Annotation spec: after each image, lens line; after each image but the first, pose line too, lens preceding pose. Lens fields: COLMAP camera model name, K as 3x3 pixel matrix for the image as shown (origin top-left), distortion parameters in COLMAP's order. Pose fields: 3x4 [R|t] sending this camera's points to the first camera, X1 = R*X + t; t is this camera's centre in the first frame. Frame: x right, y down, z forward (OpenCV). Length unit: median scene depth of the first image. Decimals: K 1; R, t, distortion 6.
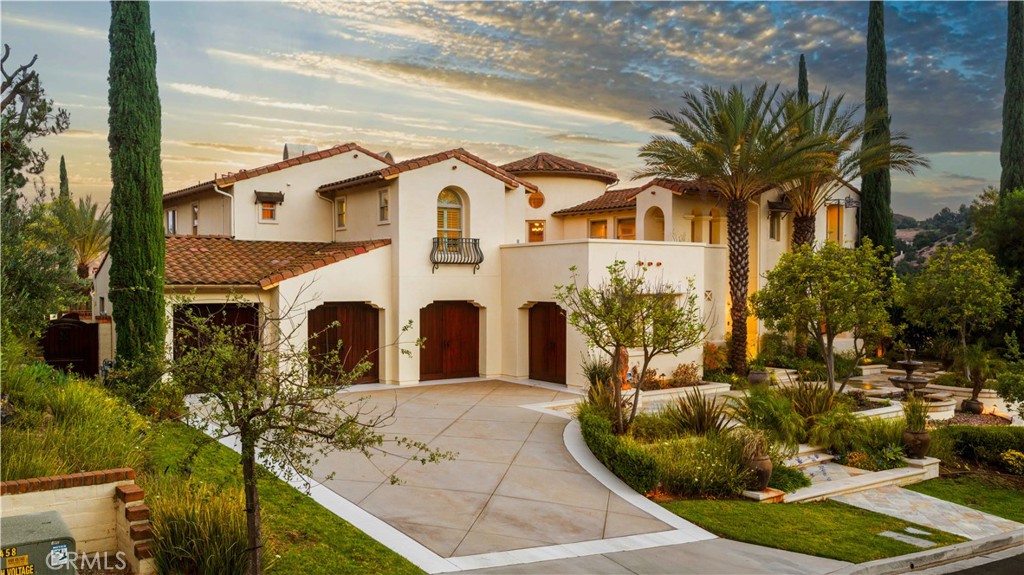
lens RADIAL K [[850.7, 0, 512.0], [0, 850.7, 287.5], [0, 0, 1]] dist [0.018623, -0.011948]
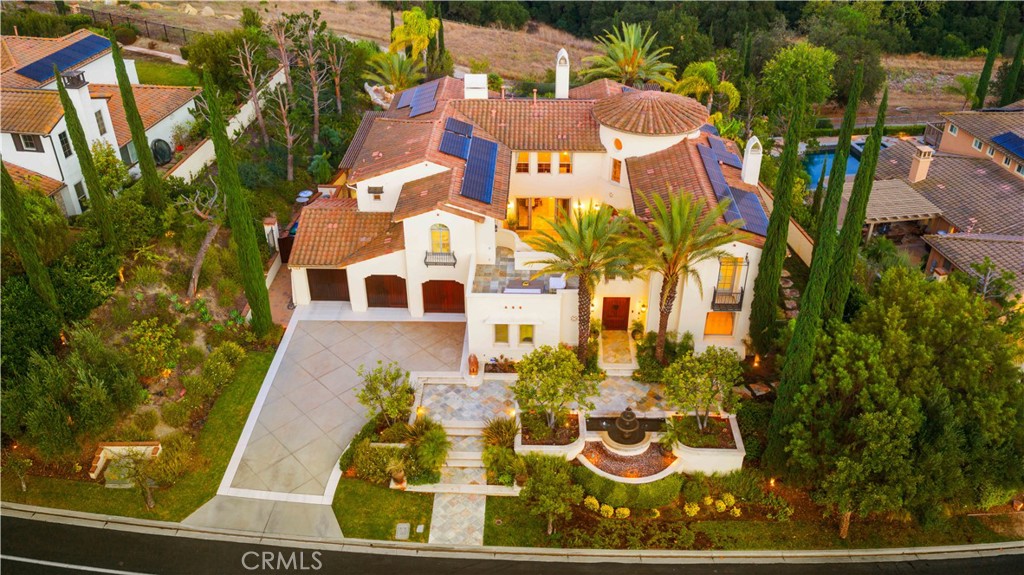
lens RADIAL K [[850.7, 0, 512.0], [0, 850.7, 287.5], [0, 0, 1]] dist [0.018623, -0.011948]
pose [[0.791728, 0.315608, -0.523029, 1.653347], [0.003392, 0.853912, 0.520407, -1.508888], [0.610865, -0.413795, 0.674995, -0.212375]]
